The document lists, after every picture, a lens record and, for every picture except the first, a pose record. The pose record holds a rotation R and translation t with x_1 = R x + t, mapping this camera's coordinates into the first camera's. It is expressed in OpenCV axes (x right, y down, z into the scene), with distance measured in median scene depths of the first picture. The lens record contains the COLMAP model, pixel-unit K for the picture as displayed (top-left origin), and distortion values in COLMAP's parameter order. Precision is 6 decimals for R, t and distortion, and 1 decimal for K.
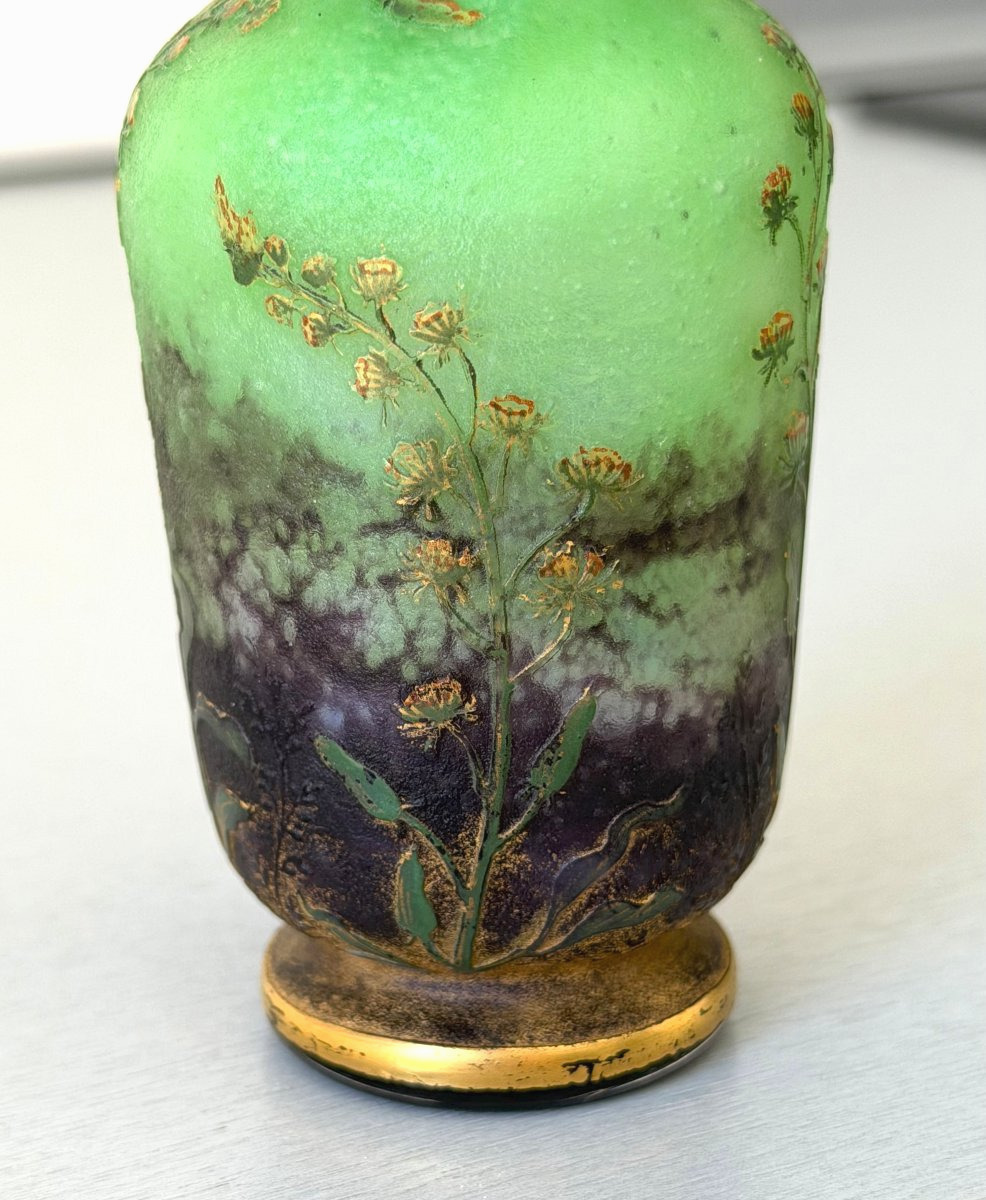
lens RADIAL K [[2576.5, 0, 485.6], [0, 2576.5, 607.7], [0, 0, 1]] dist [0.068342, 0.000000]
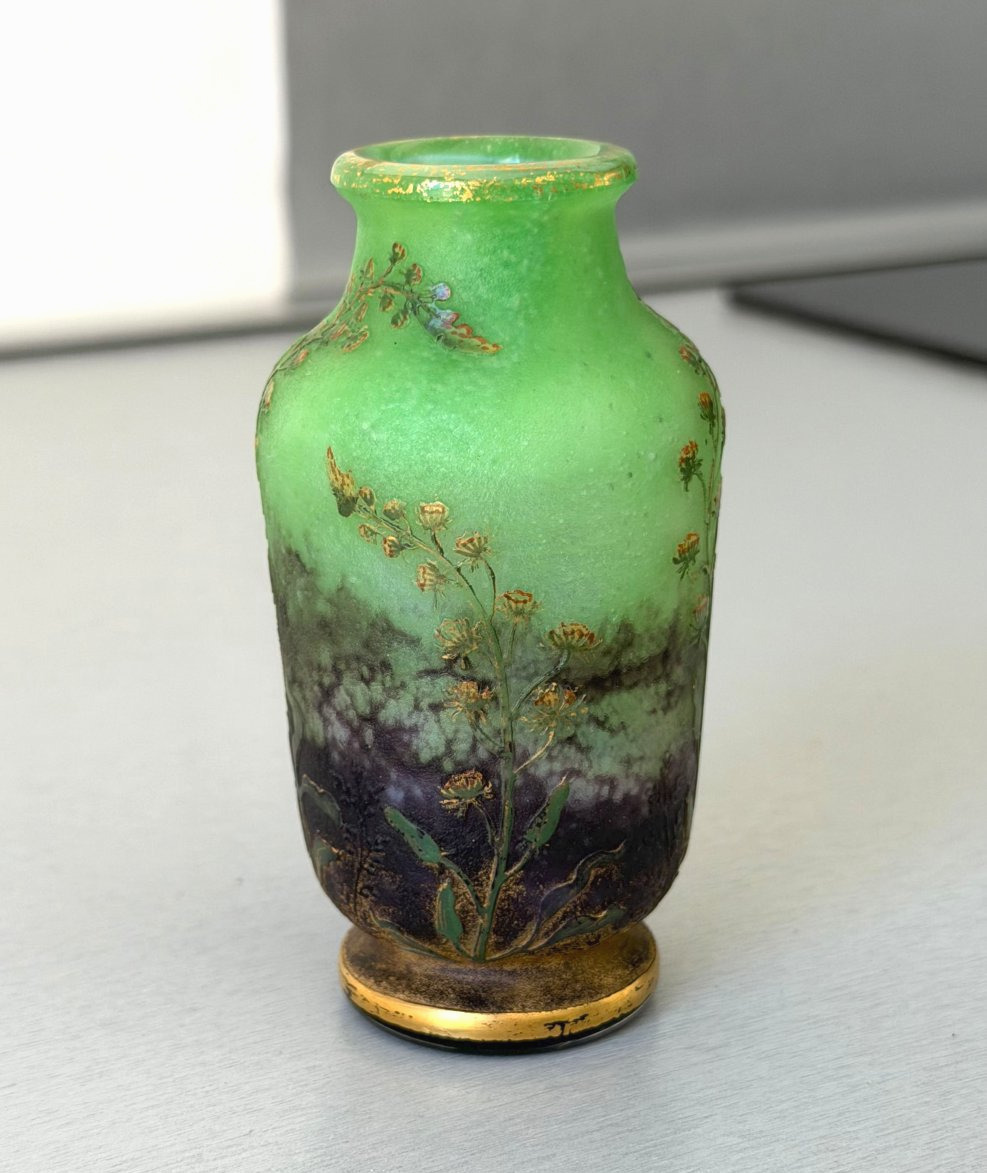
lens RADIAL K [[1954.6, 0, 500.3], [0, 1954.6, 613.7], [0, 0, 1]] dist [0.044154, 0.000000]
pose [[0.999801, 0.007326, 0.018559, -0.020558], [-0.006778, 0.999544, -0.029426, -0.031136], [-0.018766, 0.029294, 0.999395, -0.160926]]
